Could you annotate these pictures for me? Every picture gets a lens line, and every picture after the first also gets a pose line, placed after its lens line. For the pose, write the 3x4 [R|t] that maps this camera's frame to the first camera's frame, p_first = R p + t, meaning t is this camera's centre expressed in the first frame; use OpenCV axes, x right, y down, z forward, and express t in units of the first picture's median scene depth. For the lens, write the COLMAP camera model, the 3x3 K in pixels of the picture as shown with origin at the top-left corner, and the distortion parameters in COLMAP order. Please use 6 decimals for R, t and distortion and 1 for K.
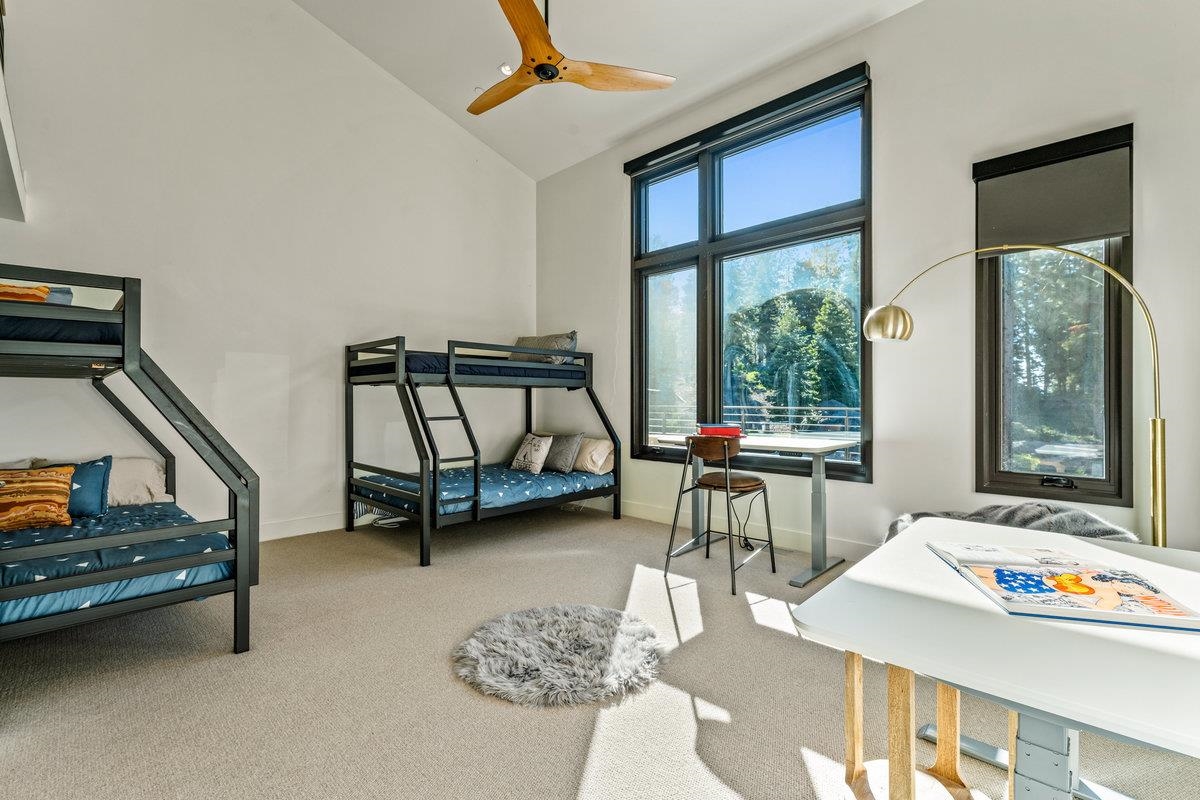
lens RADIAL K [[523.5, 0, 600.0], [0, 523.5, 400.0], [0, 0, 1]] dist [0.000570, 0.000047]
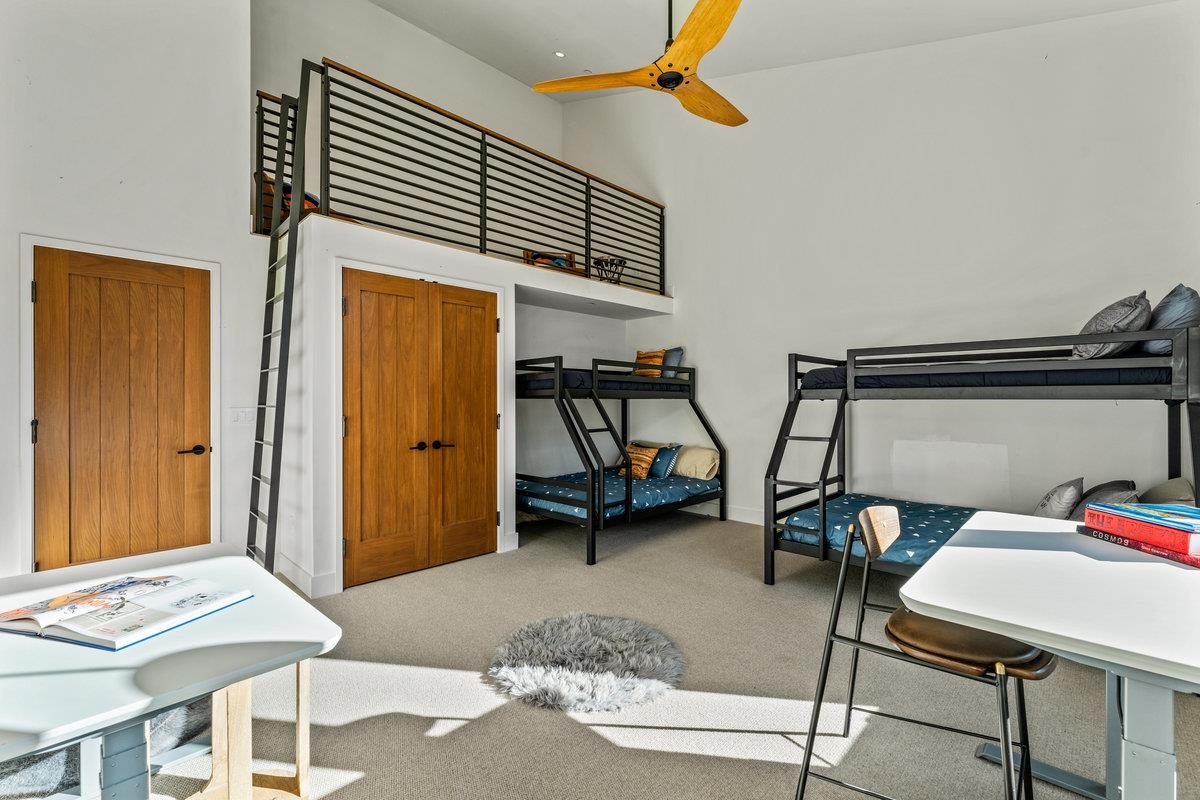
lens RADIAL K [[517.7, 0, 600.0], [0, 517.7, 400.0], [0, 0, 1]] dist [-0.002088, -0.000152]
pose [[0.002165, -0.000375, -0.999998, 0.829779], [-0.001802, 0.999998, -0.000379, -0.043169], [0.999996, 0.001803, 0.002164, 0.861299]]
